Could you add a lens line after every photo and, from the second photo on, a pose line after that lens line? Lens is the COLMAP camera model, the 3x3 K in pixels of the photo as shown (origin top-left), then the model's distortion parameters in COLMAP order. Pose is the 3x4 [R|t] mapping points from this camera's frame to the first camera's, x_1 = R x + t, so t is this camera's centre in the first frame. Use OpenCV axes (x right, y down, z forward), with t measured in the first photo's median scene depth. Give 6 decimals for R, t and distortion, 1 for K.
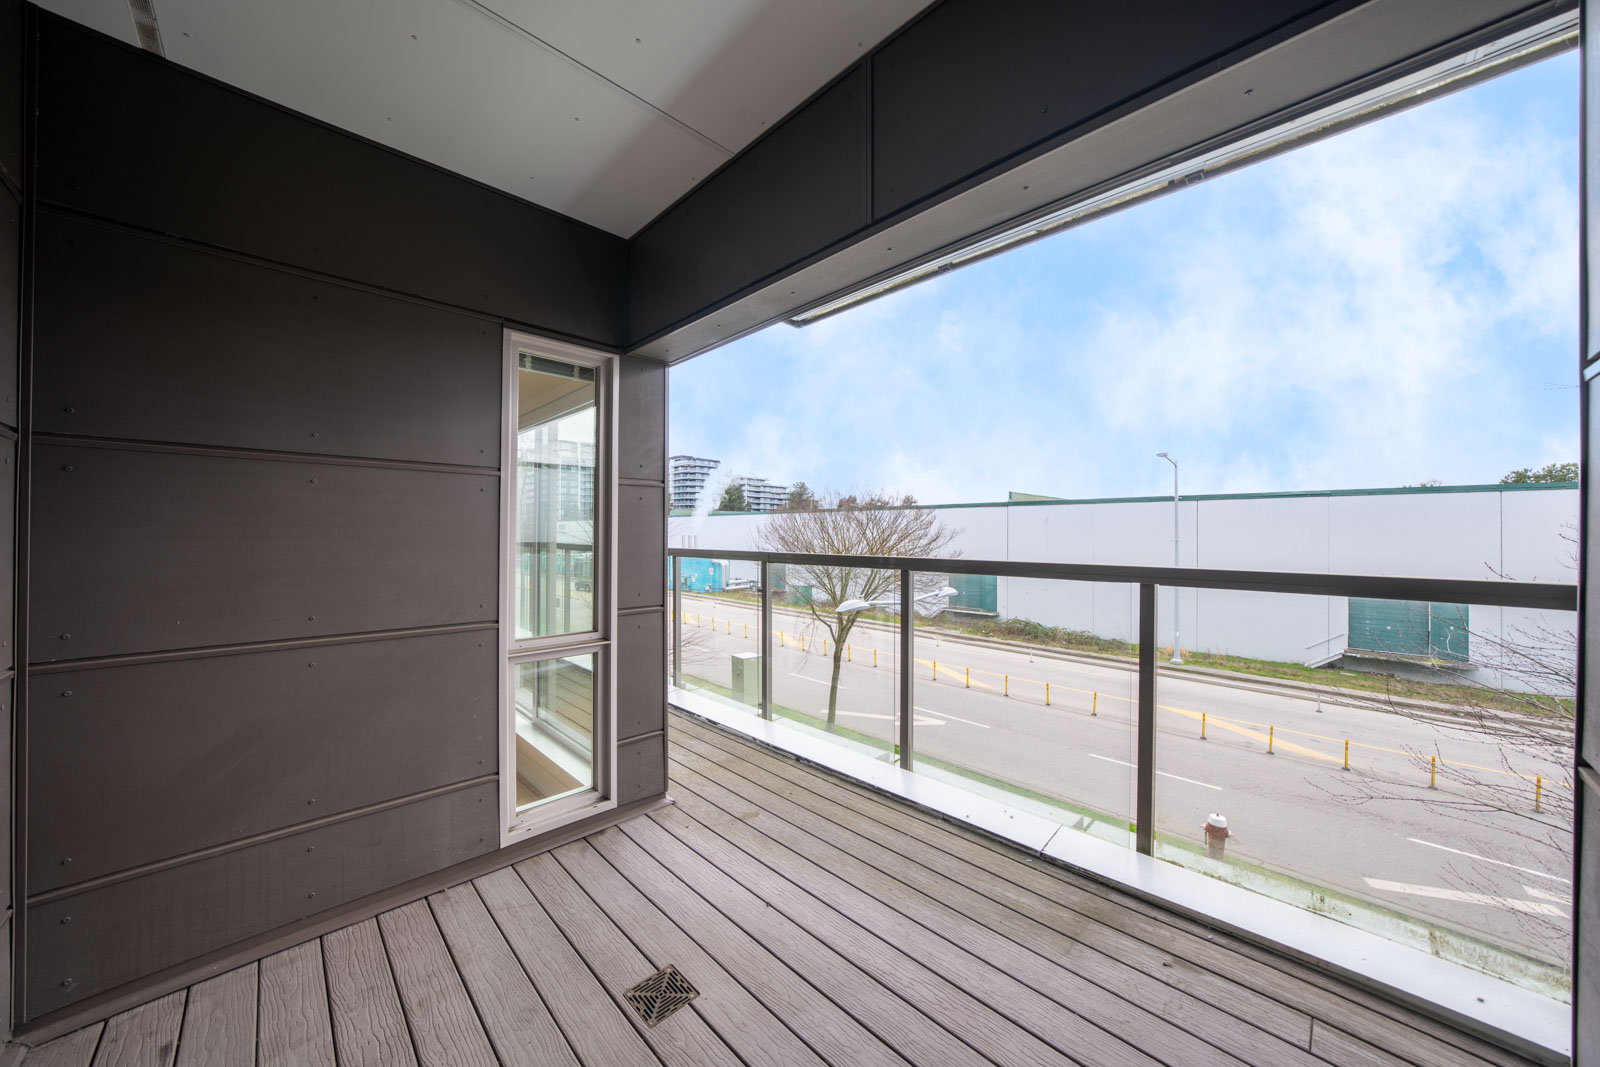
lens RADIAL K [[558.9, 0, 813.5], [0, 558.9, 528.9], [0, 0, 1]] dist [-0.024297, 0.000014]
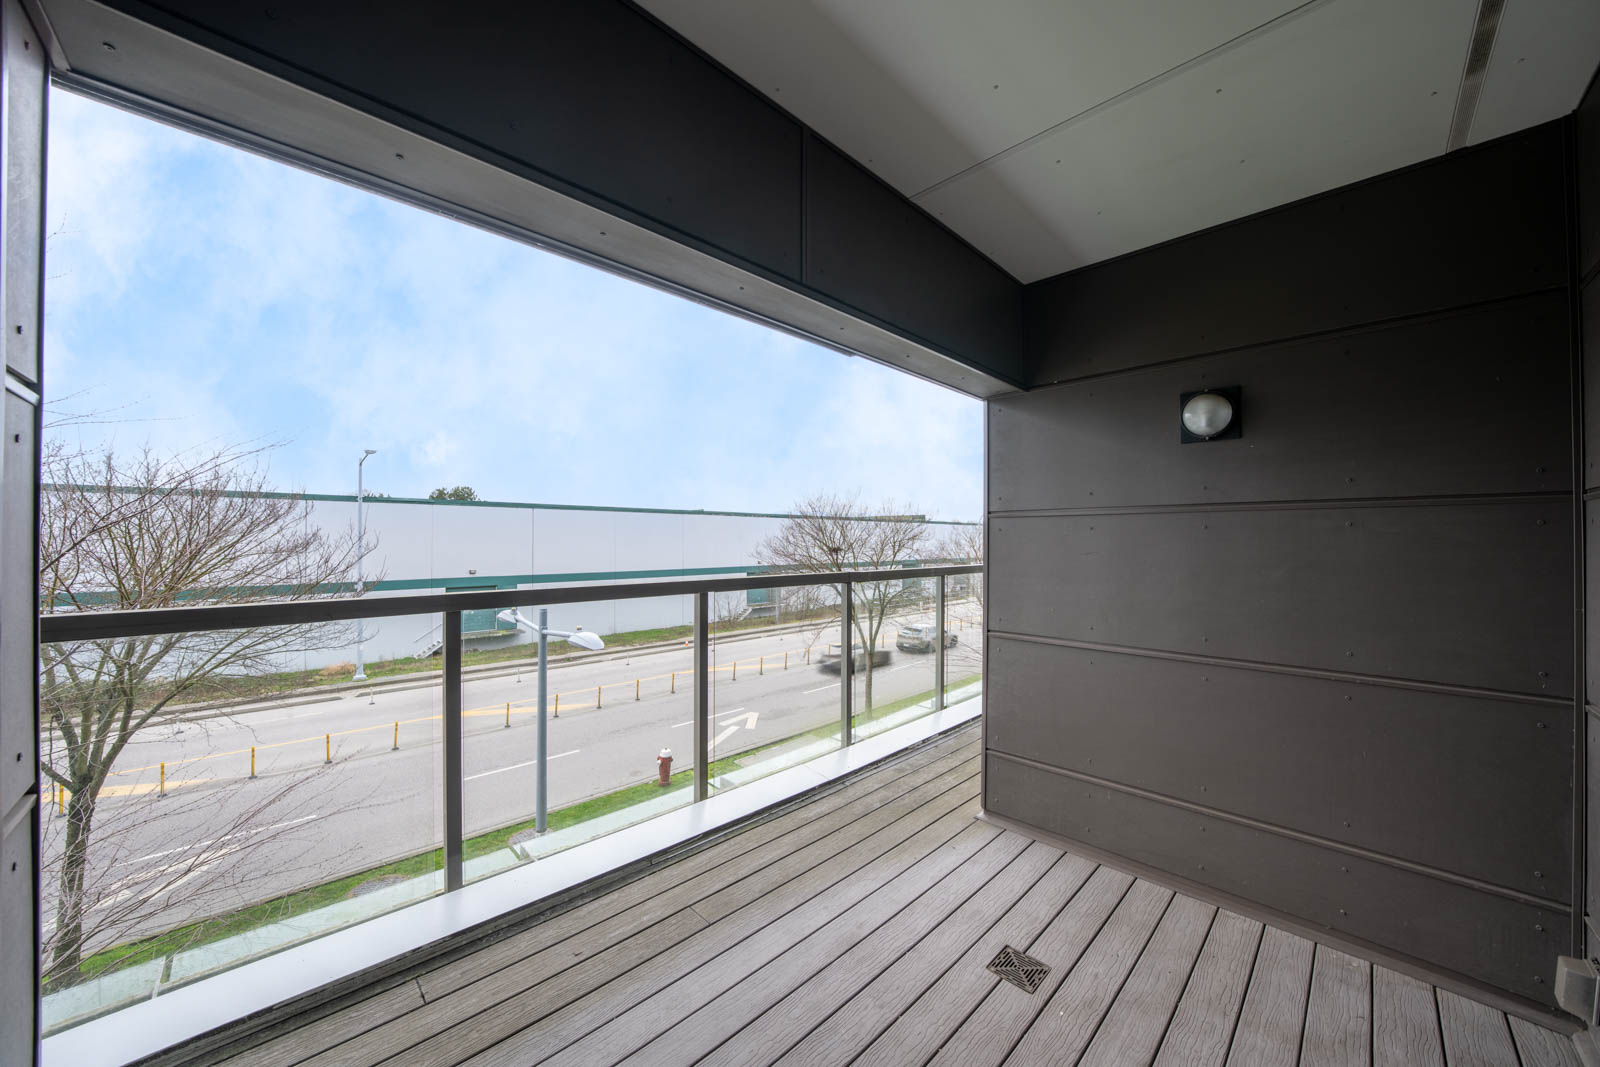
lens RADIAL K [[558.9, 0, 813.5], [0, 558.9, 528.9], [0, 0, 1]] dist [-0.024297, 0.000014]
pose [[0.002036, 0.011871, 0.999927, -0.204024], [-0.007833, 0.999899, -0.011854, -0.000236], [-0.999967, -0.007808, 0.002129, 0.209476]]
